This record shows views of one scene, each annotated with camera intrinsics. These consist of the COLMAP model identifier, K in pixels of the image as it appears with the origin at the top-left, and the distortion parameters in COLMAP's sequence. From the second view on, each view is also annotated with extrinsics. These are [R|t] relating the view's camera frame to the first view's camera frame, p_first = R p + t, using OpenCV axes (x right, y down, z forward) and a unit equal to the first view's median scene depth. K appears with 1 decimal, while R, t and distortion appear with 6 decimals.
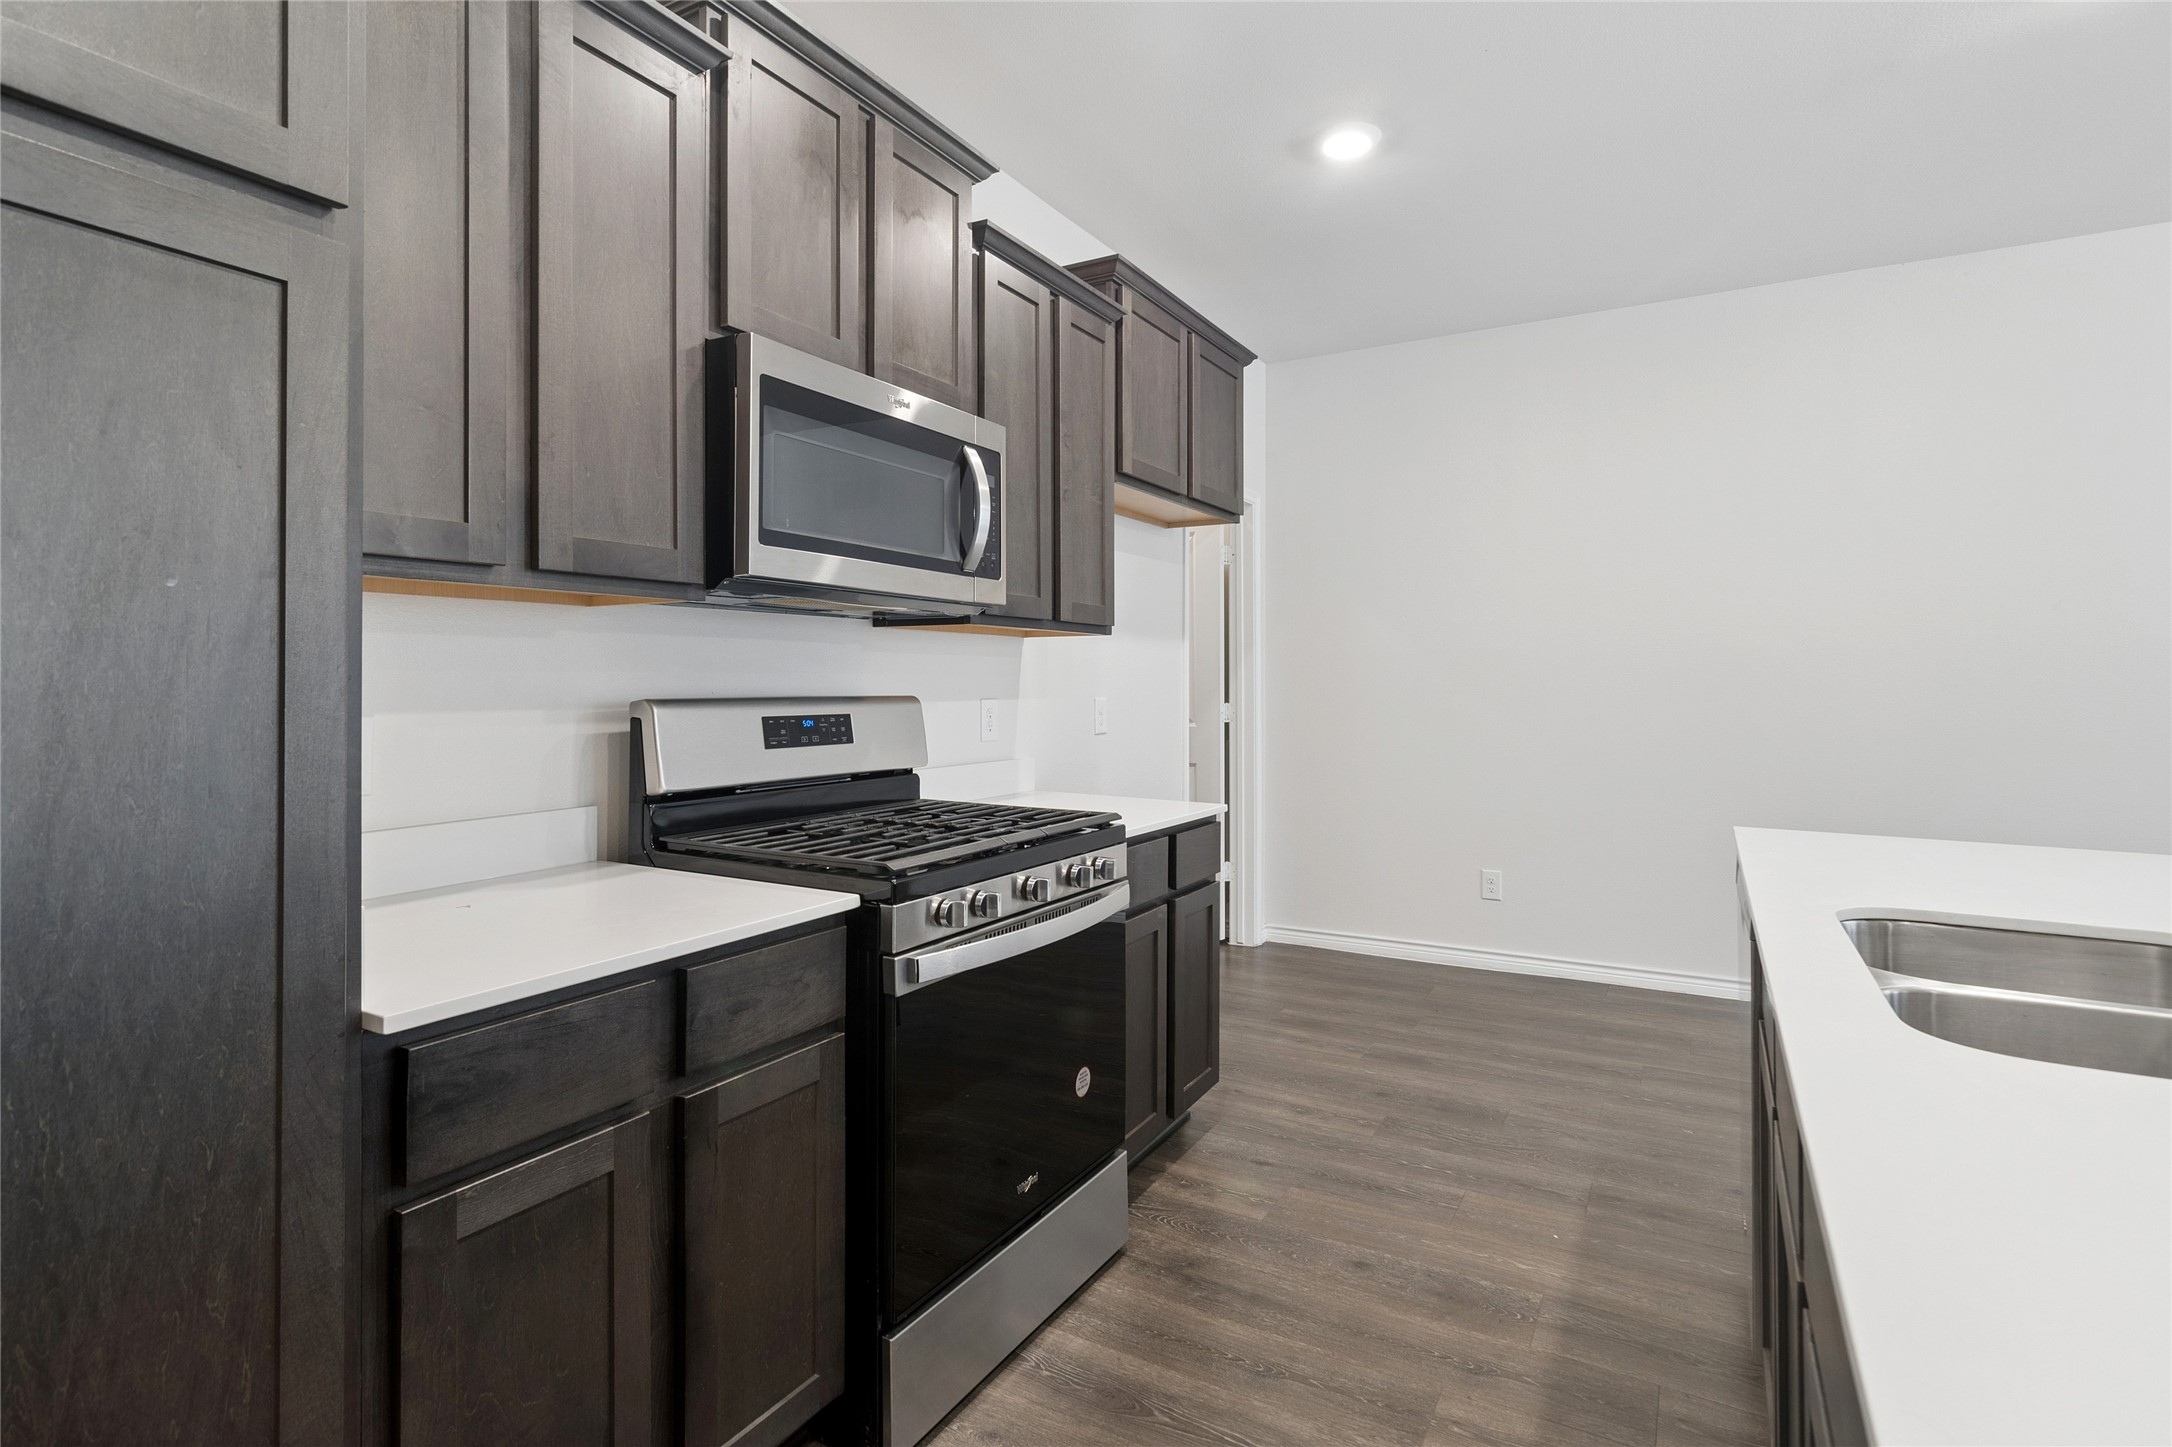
lens RADIAL K [[1057.2, 0, 1091.0], [0, 1057.2, 676.5], [0, 0, 1]] dist [-0.001589, -0.000104]
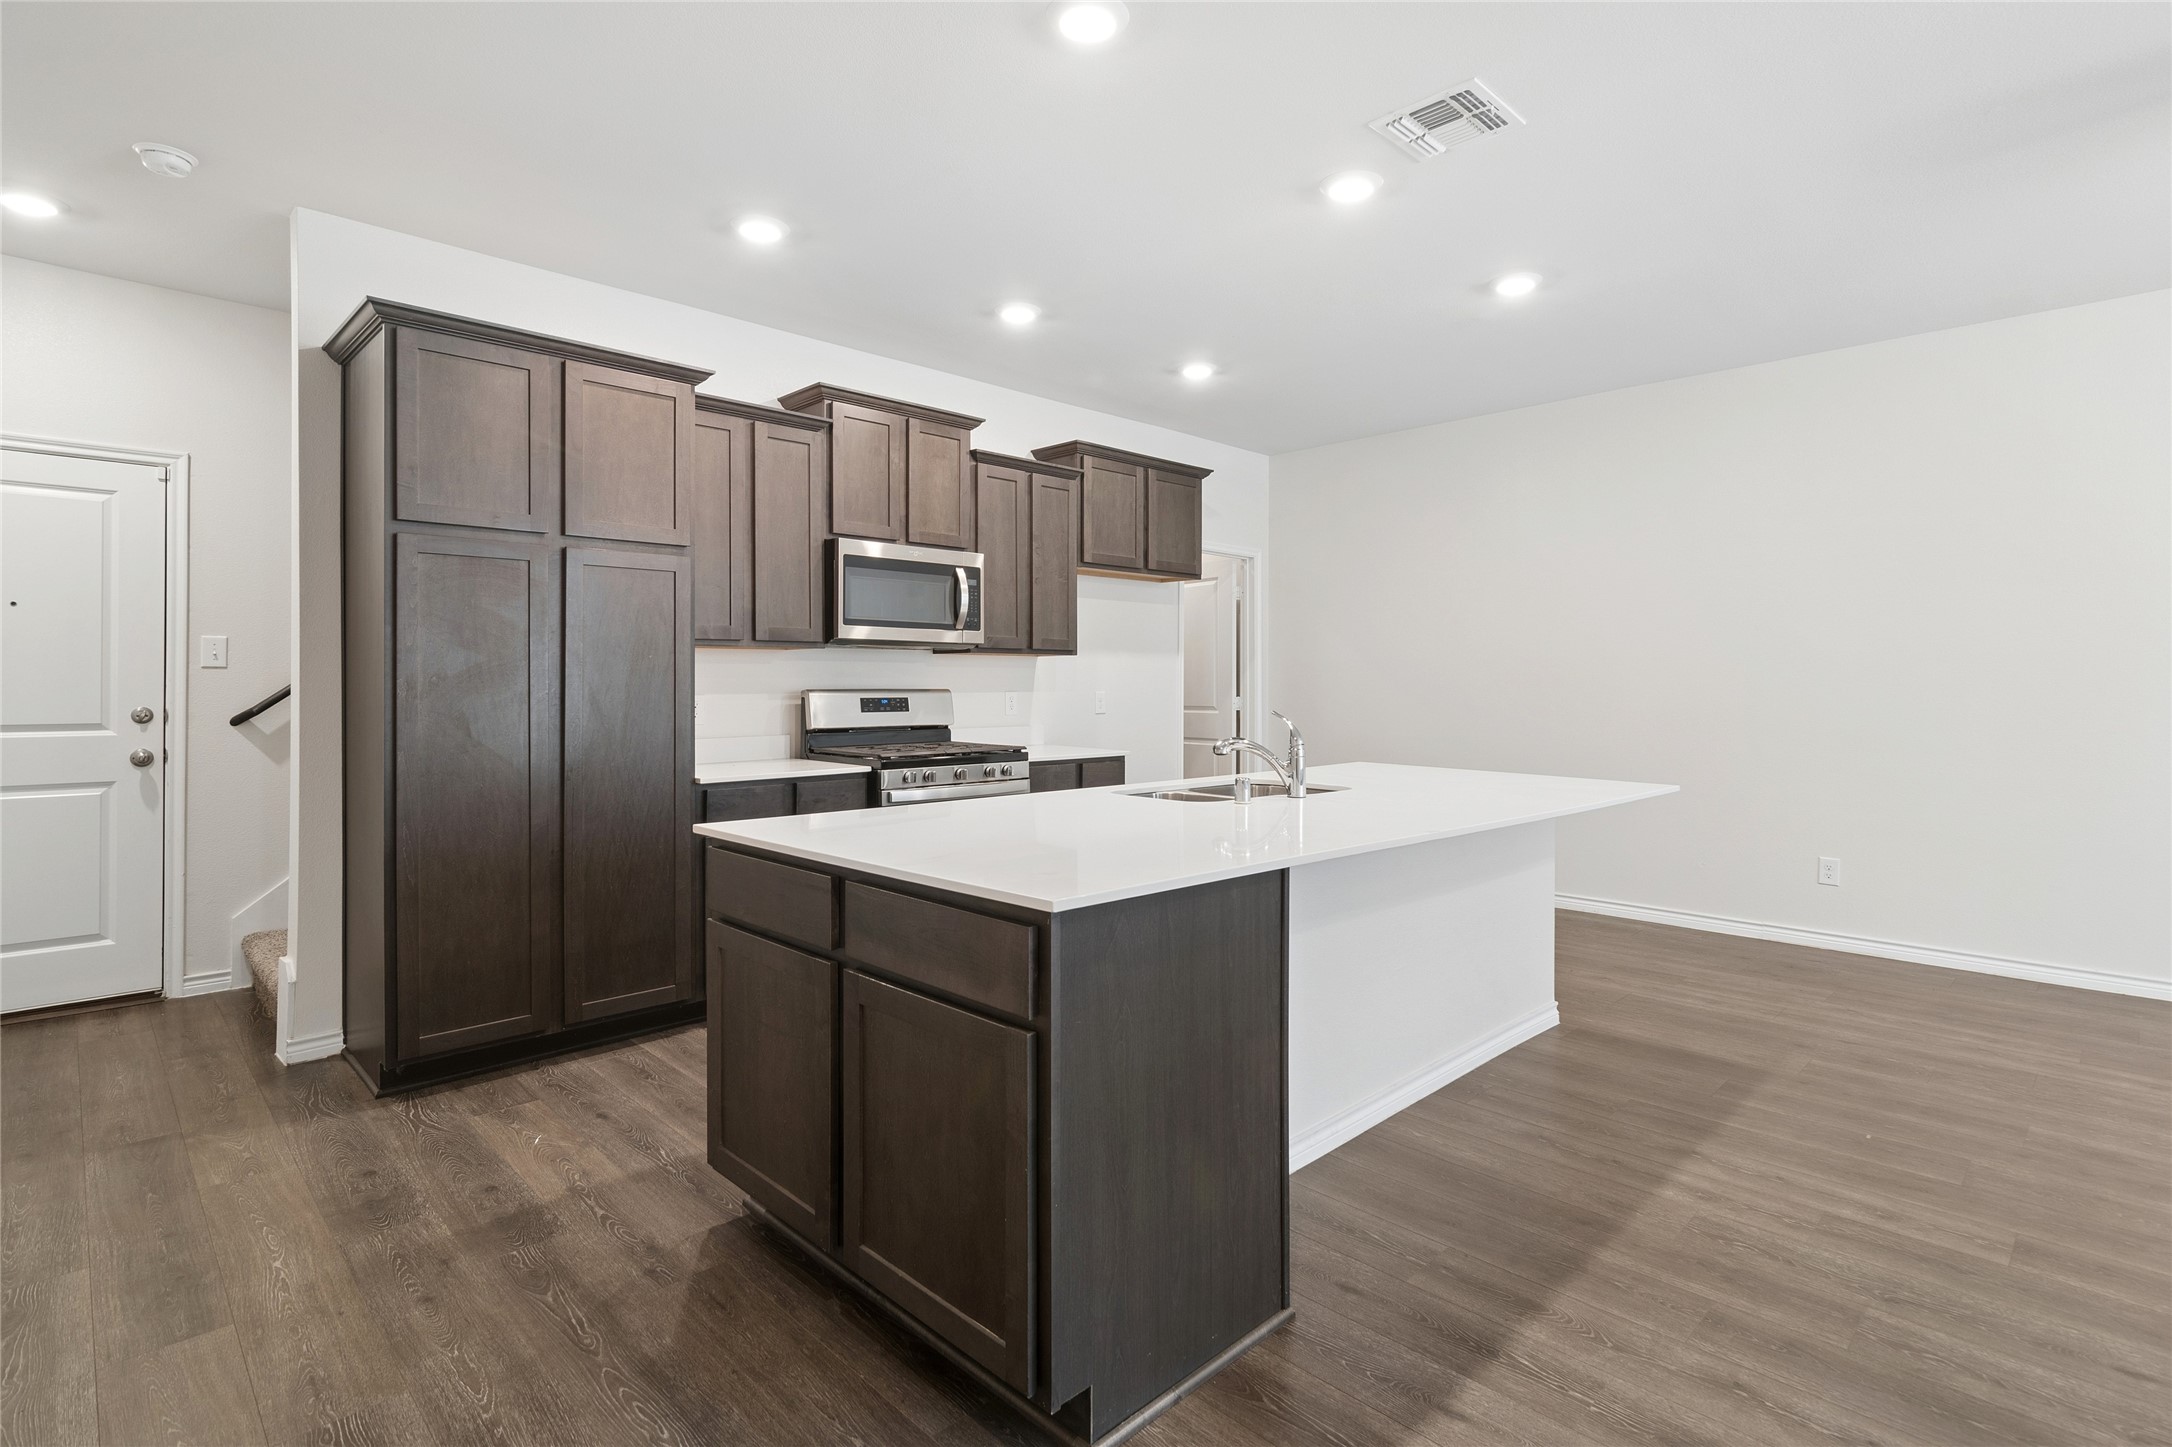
lens RADIAL K [[1057.2, 0, 1091.0], [0, 1057.2, 676.5], [0, 0, 1]] dist [-0.001589, -0.000104]
pose [[0.961137, -0.008148, -0.275951, 0.719619], [0.007172, 0.999964, -0.004548, 0.006618], [0.275978, 0.002392, 0.961161, -0.936035]]
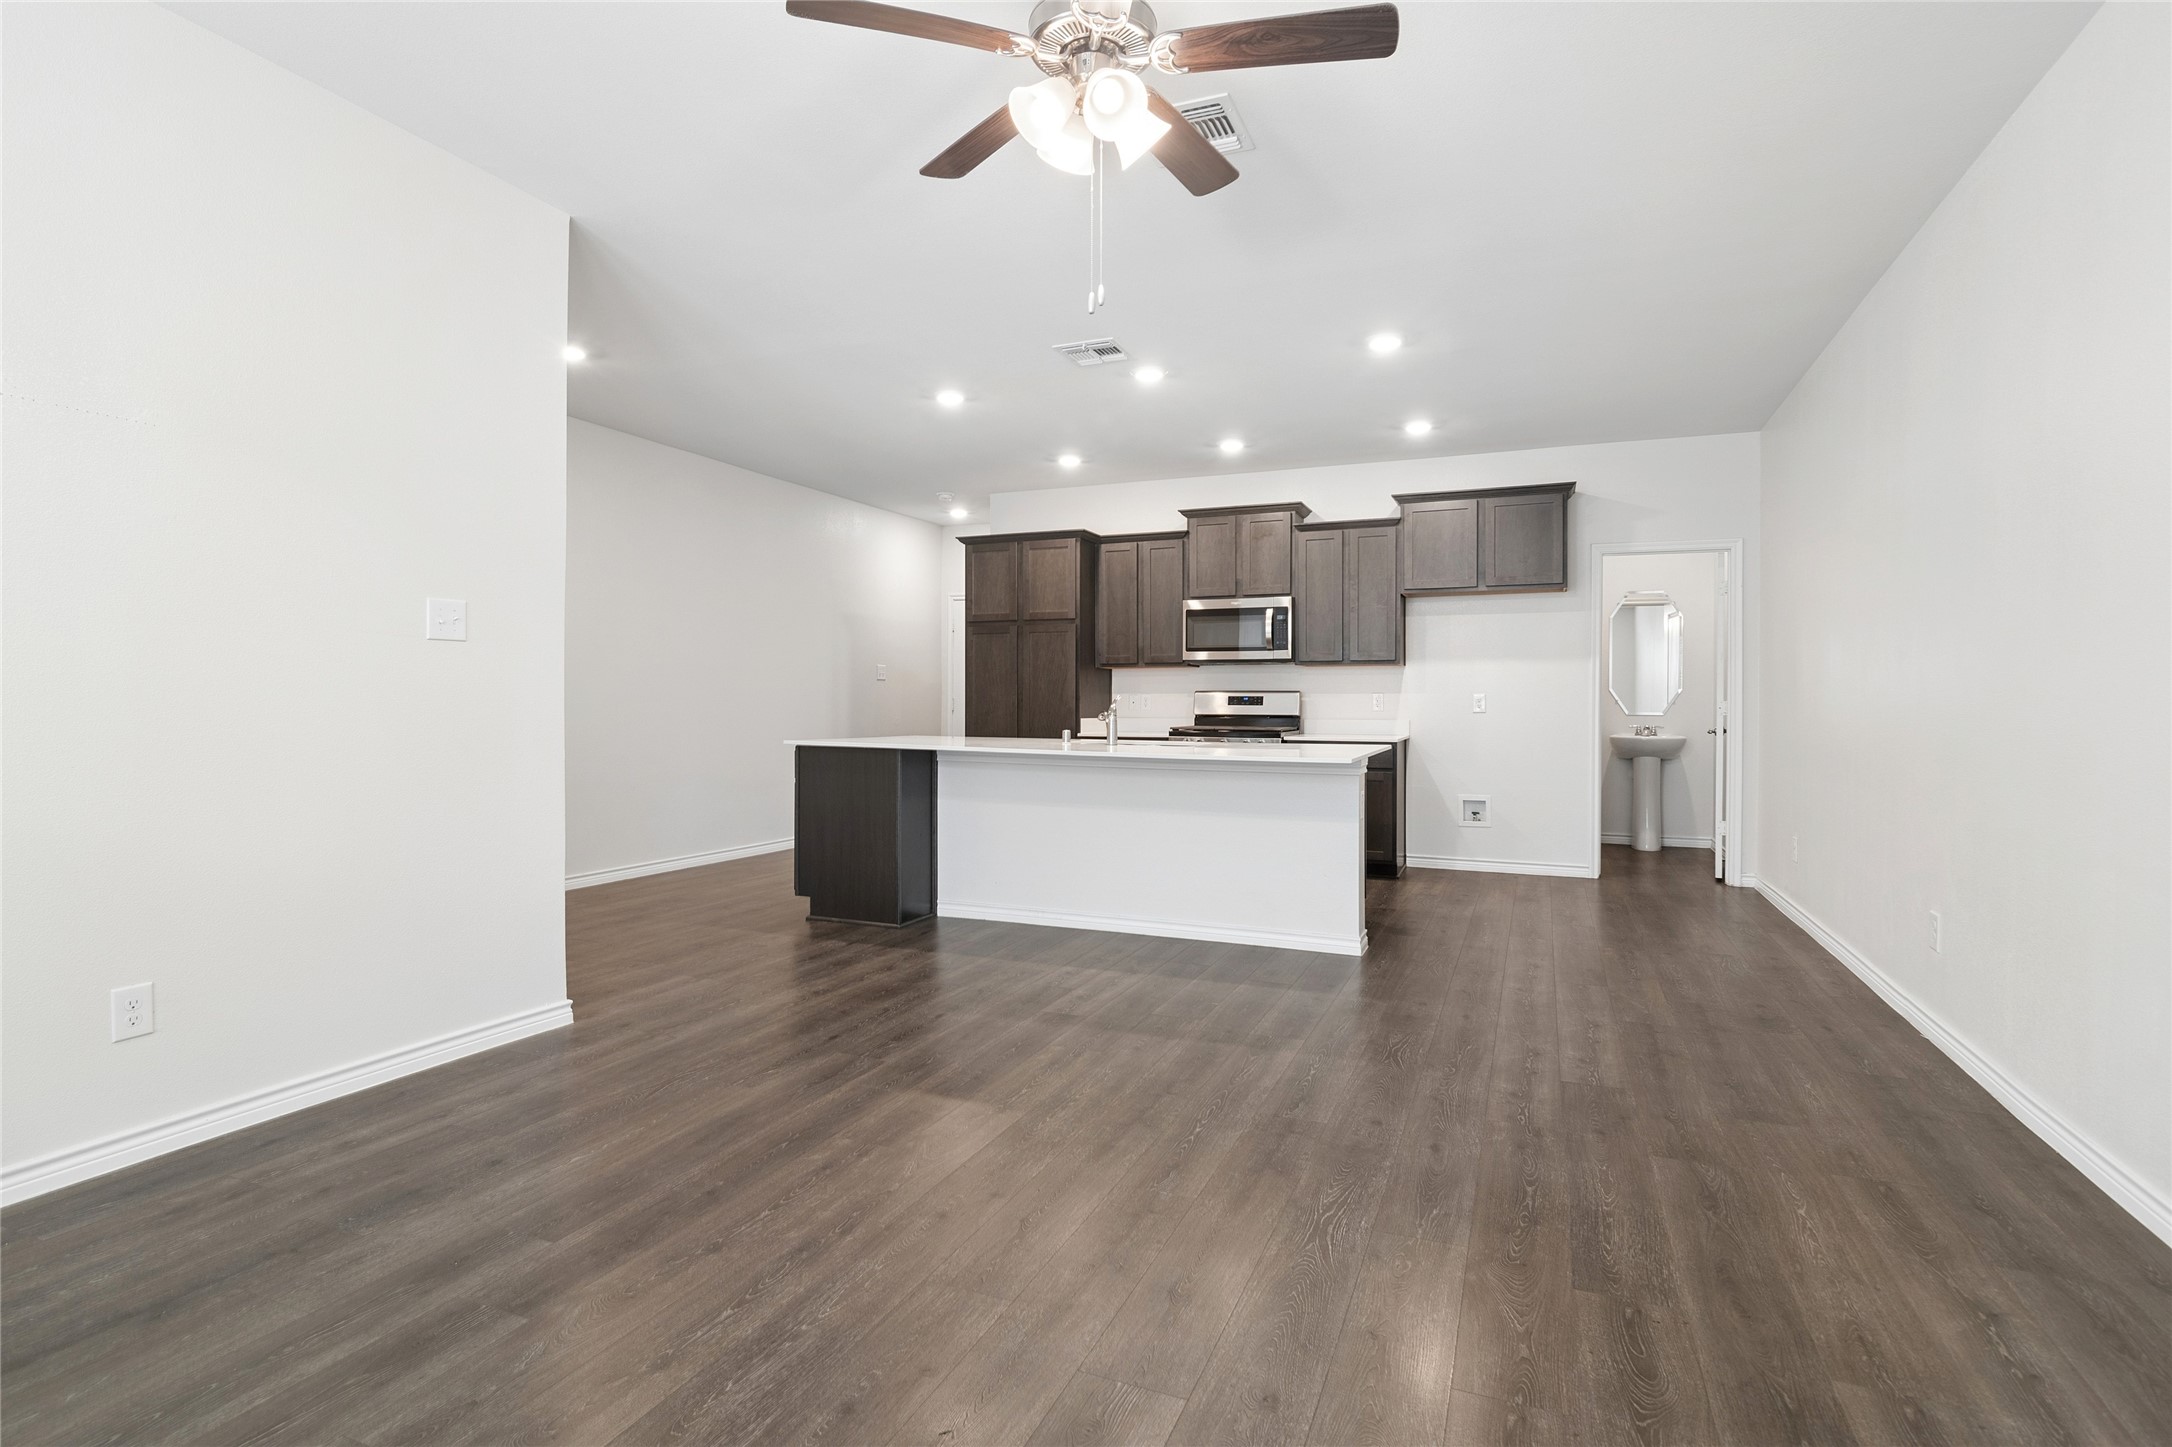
lens RADIAL K [[1037.8, 0, 1086.0], [0, 1037.8, 723.5], [0, 0, 1]] dist [-0.000780, -0.000032]
pose [[0.100647, 0.009587, -0.994876, 2.912558], [0.000298, 0.999953, 0.009666, 0.090545], [0.994922, -0.001269, 0.100639, 0.167339]]
